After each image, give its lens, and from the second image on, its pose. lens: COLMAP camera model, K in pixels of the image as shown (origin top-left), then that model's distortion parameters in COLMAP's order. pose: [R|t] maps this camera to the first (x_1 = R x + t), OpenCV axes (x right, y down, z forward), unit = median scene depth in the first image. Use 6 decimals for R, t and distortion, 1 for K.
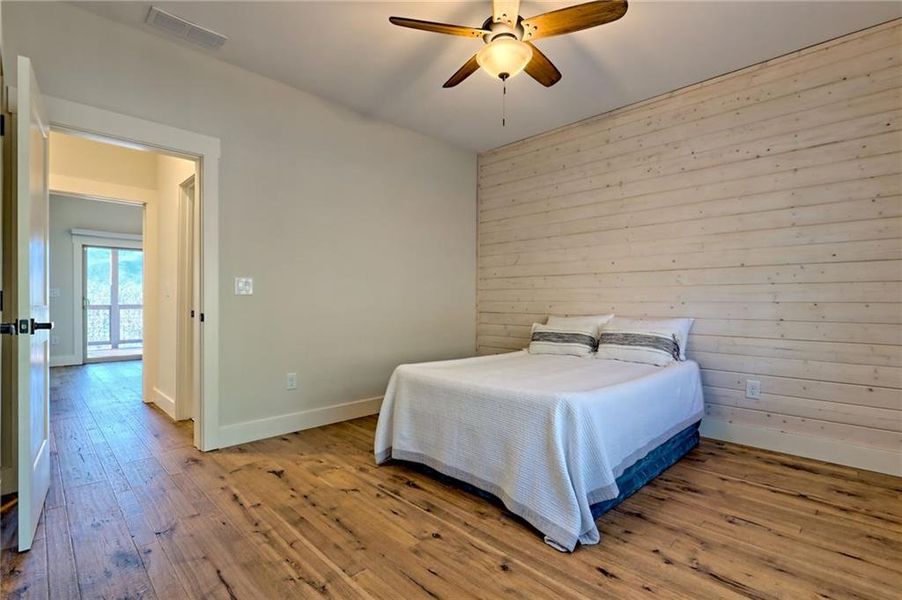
lens RADIAL K [[419.7, 0, 440.7], [0, 419.7, 299.4], [0, 0, 1]] dist [-0.000585, 0.000206]
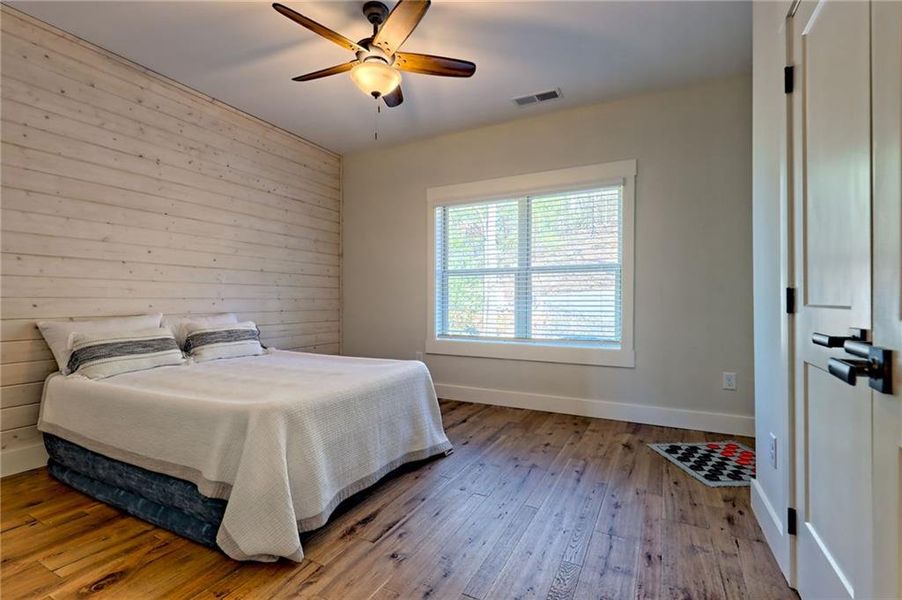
lens RADIAL K [[419.7, 0, 440.7], [0, 419.7, 299.4], [0, 0, 1]] dist [-0.000585, 0.000206]
pose [[-0.307448, -0.005331, 0.951550, -0.733092], [-0.009248, 0.999954, 0.002614, 0.000394], [-0.951520, -0.007997, -0.307484, 0.908474]]
